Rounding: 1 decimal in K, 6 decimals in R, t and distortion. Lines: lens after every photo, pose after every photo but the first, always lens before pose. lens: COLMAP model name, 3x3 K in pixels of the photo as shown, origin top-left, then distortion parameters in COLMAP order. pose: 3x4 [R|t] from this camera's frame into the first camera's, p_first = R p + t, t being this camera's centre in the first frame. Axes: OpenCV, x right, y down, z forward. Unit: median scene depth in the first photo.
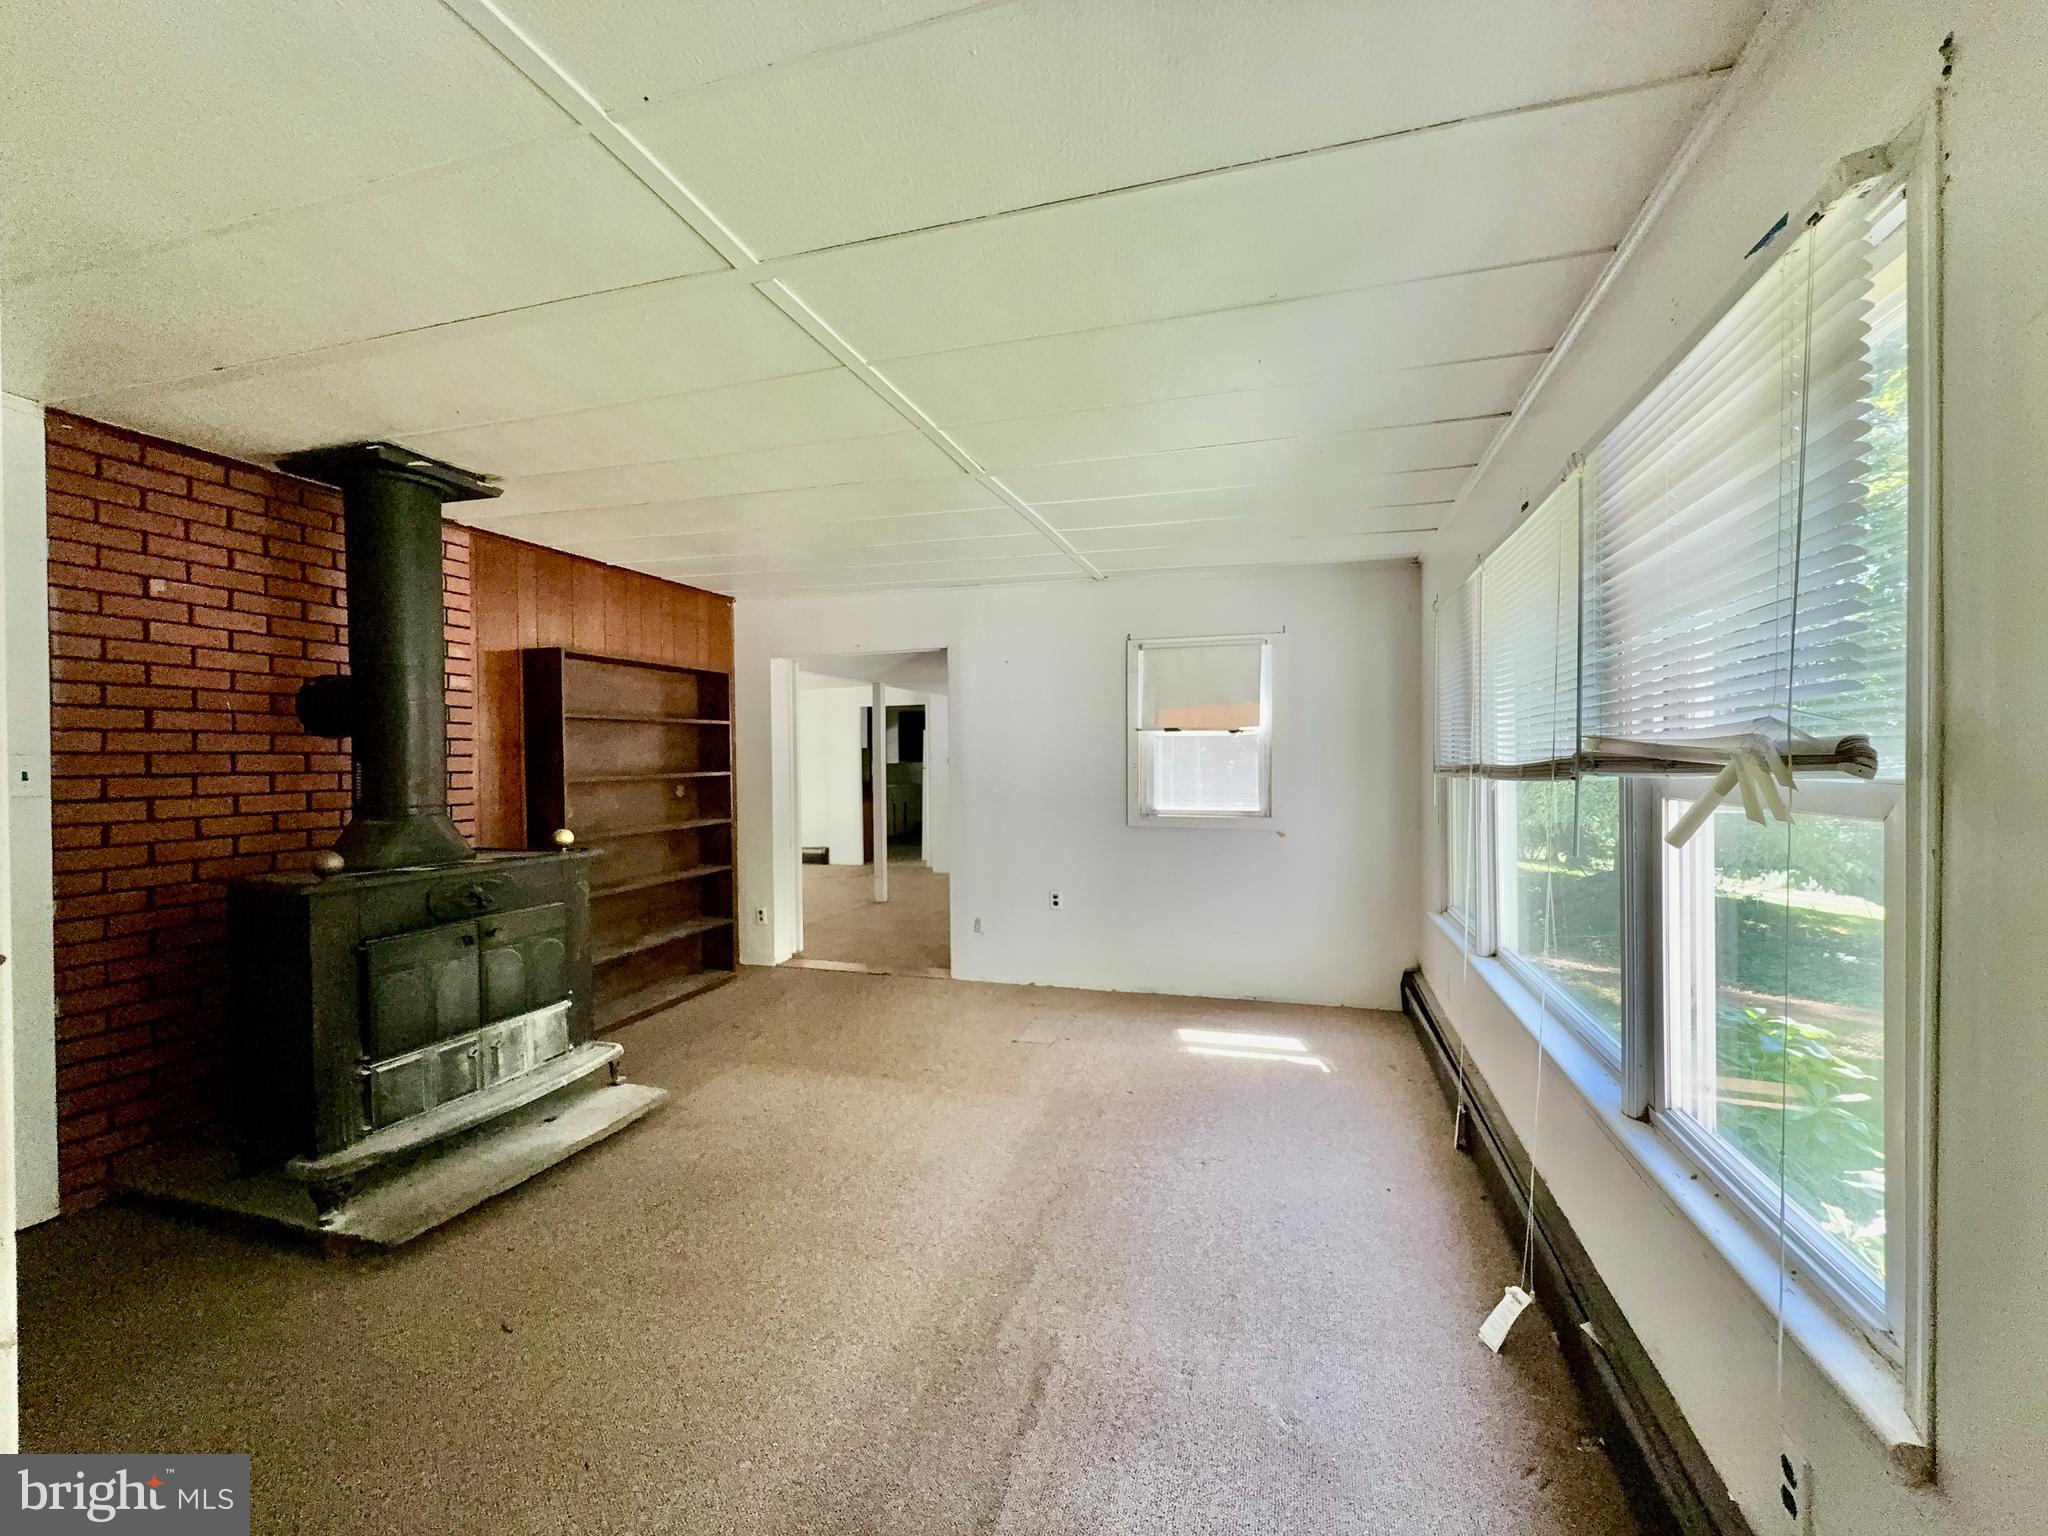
lens RADIAL K [[822.7, 0, 1025.1], [0, 822.7, 764.6], [0, 0, 1]] dist [-0.009668, 0.000121]
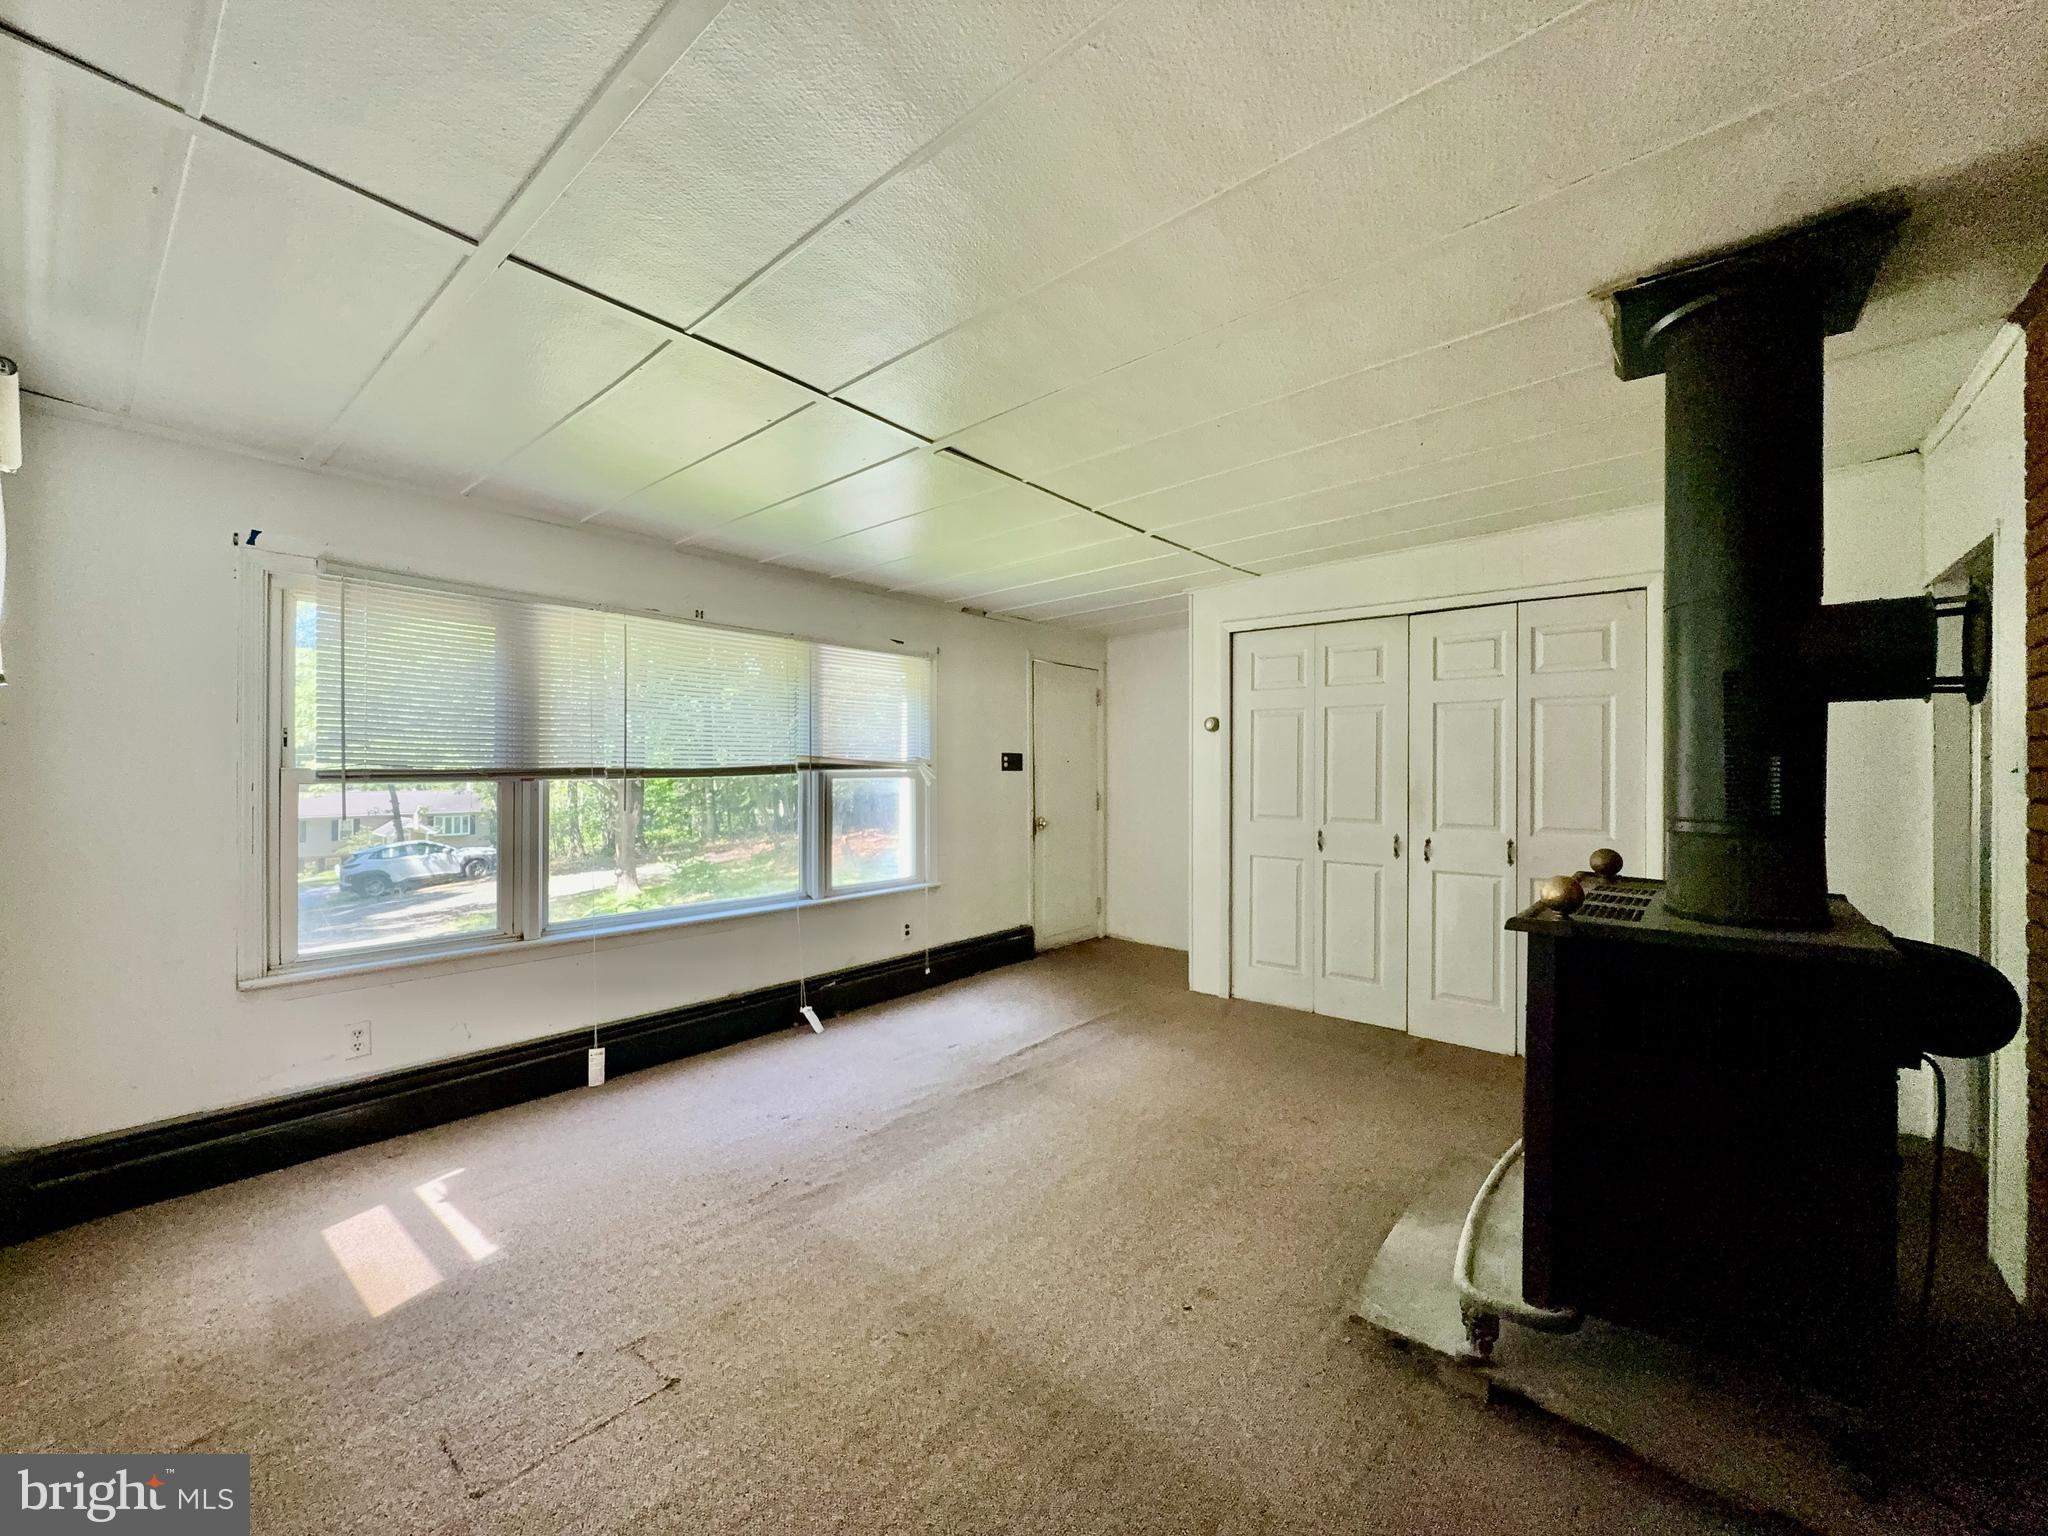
lens RADIAL K [[822.7, 0, 1027.1], [0, 822.7, 772.6], [0, 0, 1]] dist [-0.009668, 0.000121]
pose [[-0.929081, 0.003300, 0.369863, -0.475104], [0.004611, 0.999986, 0.002661, 0.008612], [-0.369849, 0.004177, -0.929083, 1.791343]]
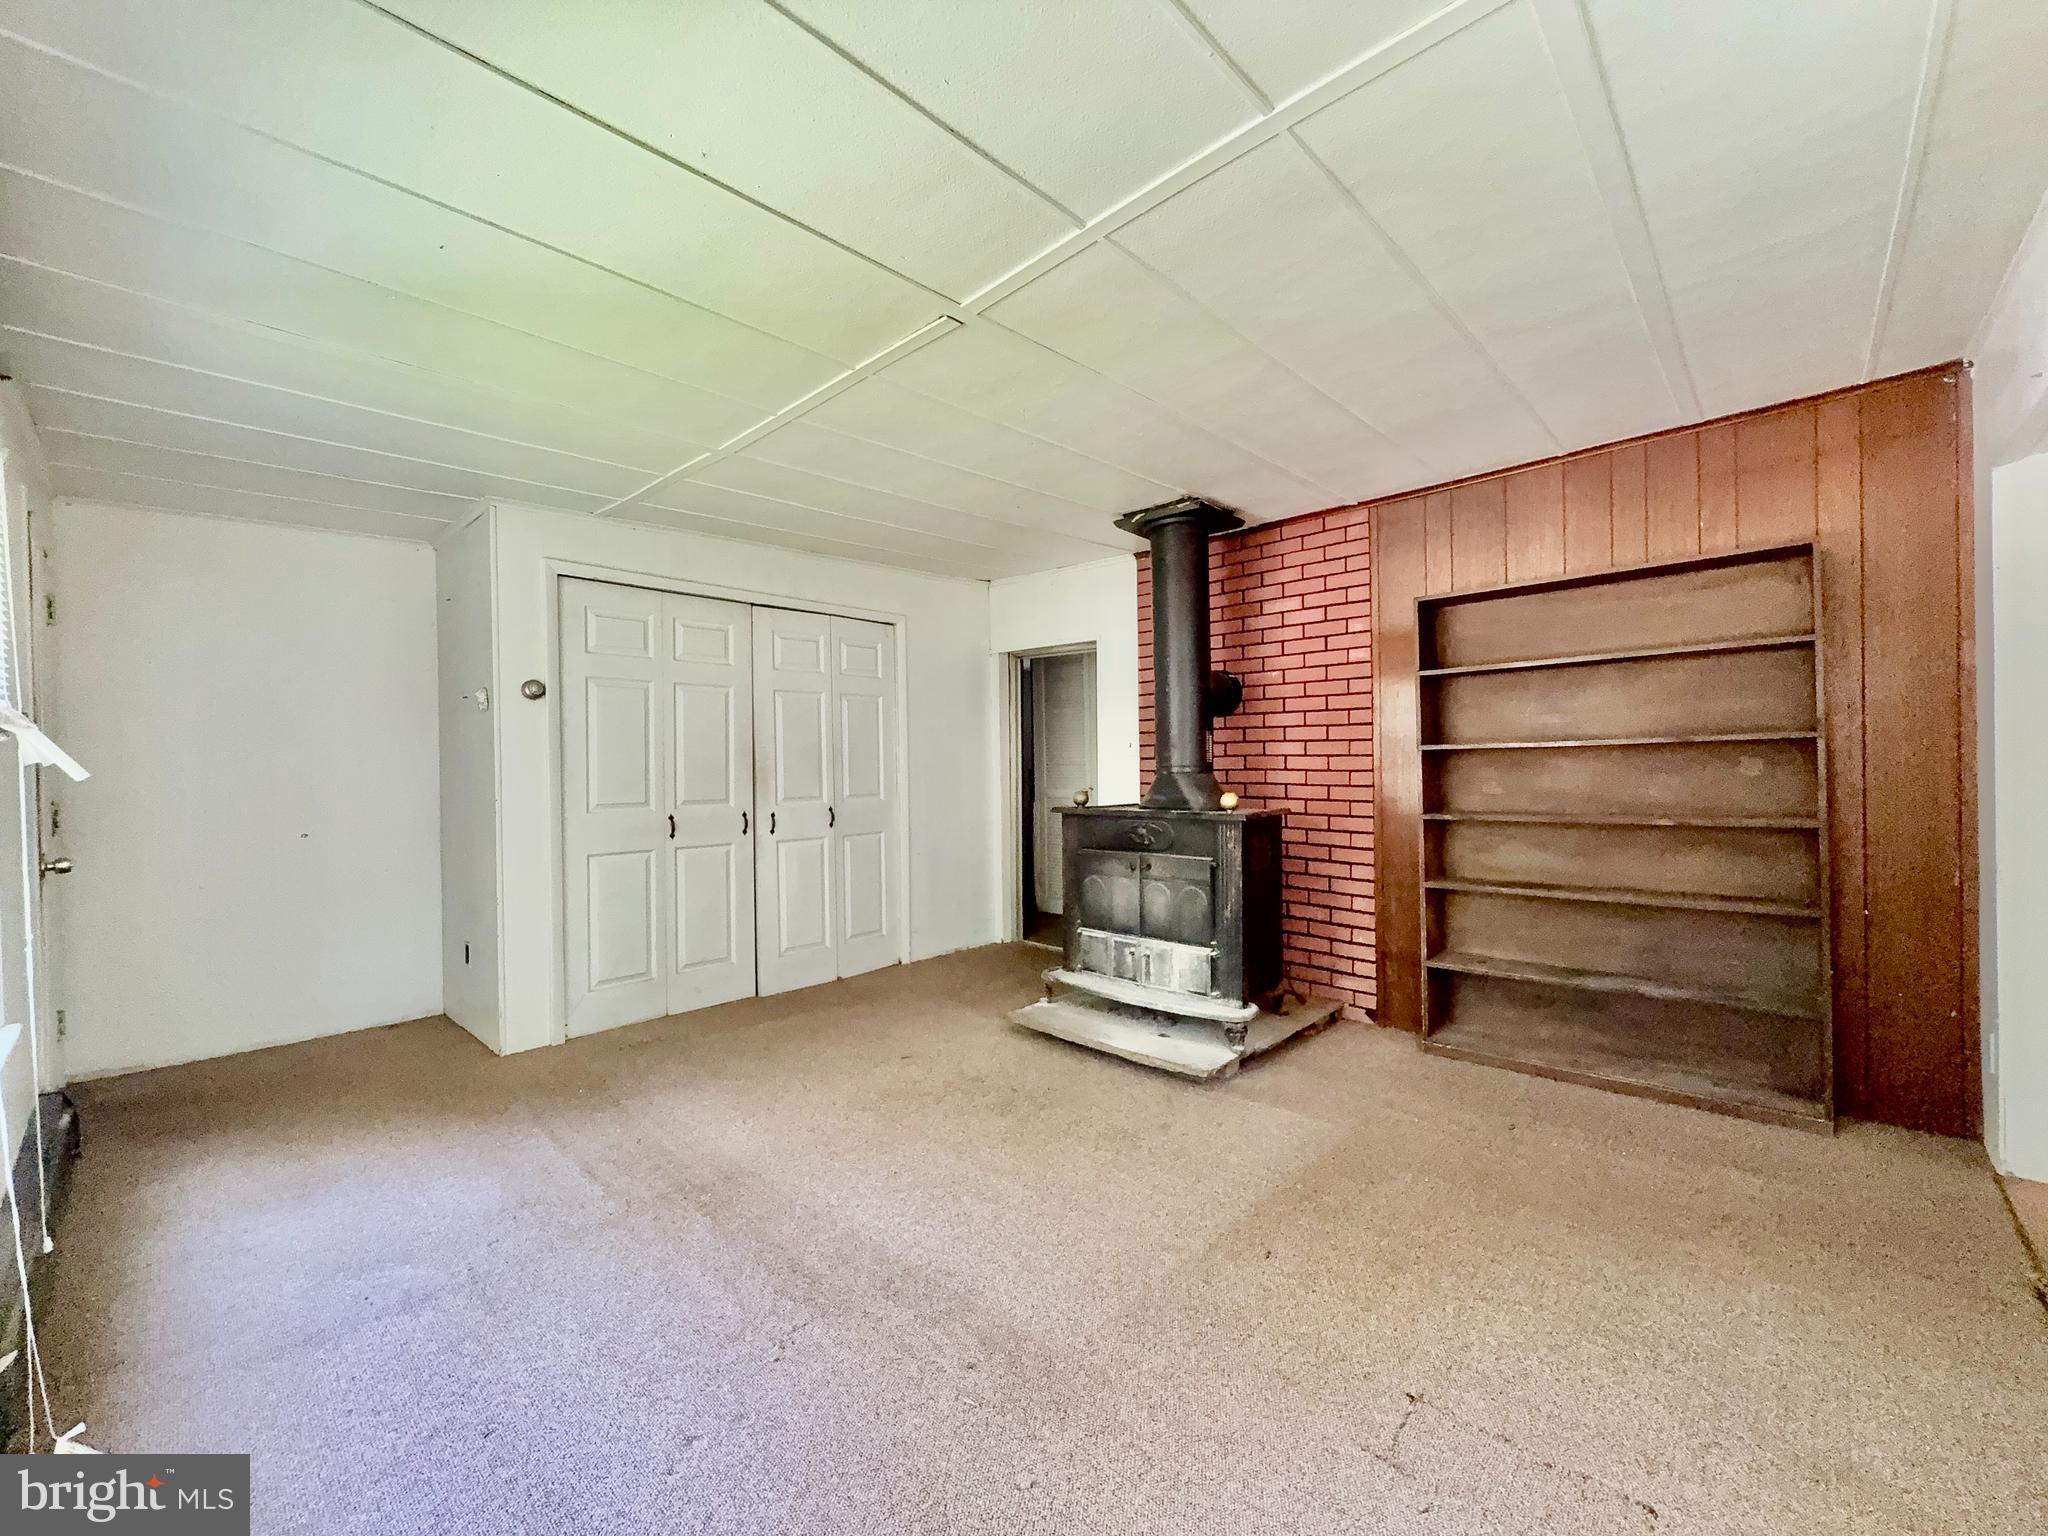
lens RADIAL K [[822.7, 0, 1024.8], [0, 822.7, 770.6], [0, 0, 1]] dist [-0.009668, 0.000121]
pose [[-0.431805, 0.025032, -0.901620, 0.564903], [0.016756, 0.999665, 0.019729, 0.026727], [0.901811, -0.006588, -0.432080, 1.341574]]
